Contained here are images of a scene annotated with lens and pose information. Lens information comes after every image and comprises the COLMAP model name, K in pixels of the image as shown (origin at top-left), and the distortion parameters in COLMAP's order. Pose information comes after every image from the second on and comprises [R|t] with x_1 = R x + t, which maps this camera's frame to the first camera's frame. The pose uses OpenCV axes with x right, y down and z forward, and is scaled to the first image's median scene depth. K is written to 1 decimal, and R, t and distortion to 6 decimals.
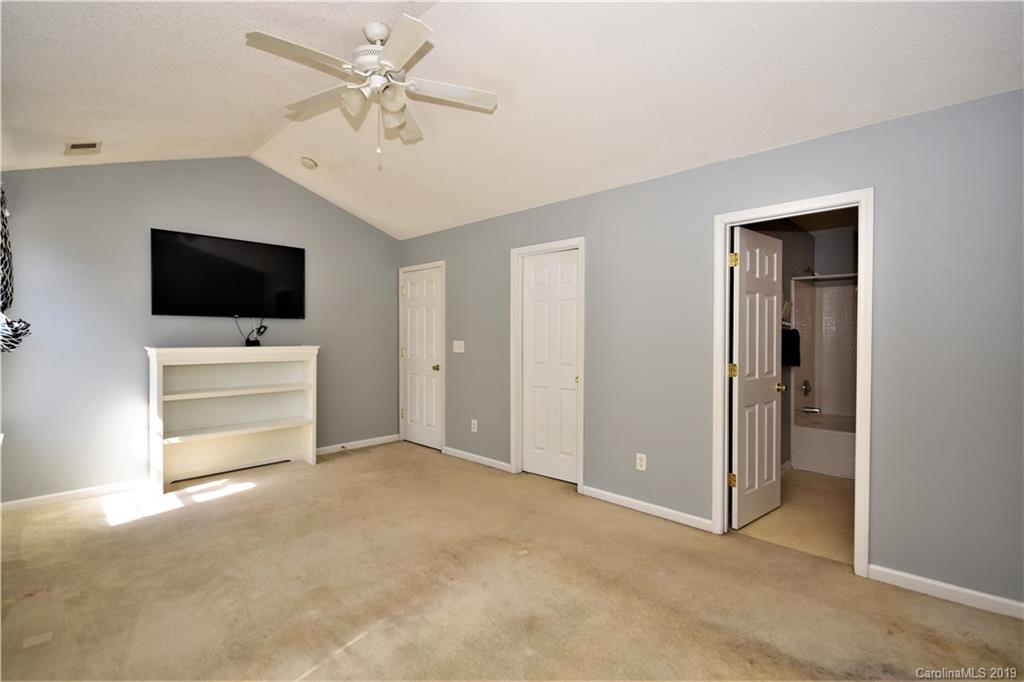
lens RADIAL K [[461.3, 0, 516.8], [0, 461.3, 341.8], [0, 0, 1]] dist [0.005018, -0.007128]
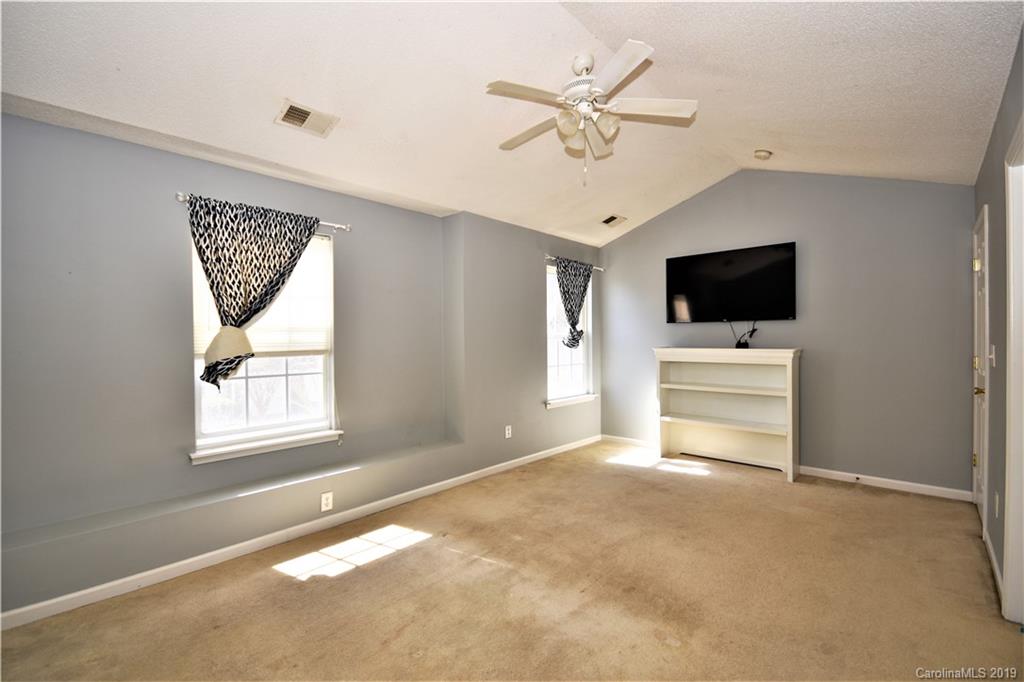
lens RADIAL K [[429.3, 0, 499.0], [0, 429.3, 343.8], [0, 0, 1]] dist [-0.000674, -0.008496]
pose [[0.020200, 0.002352, -0.999793, 0.427153], [-0.011566, 0.999931, 0.002119, 0.004004], [0.999729, 0.011520, 0.020226, 0.469783]]
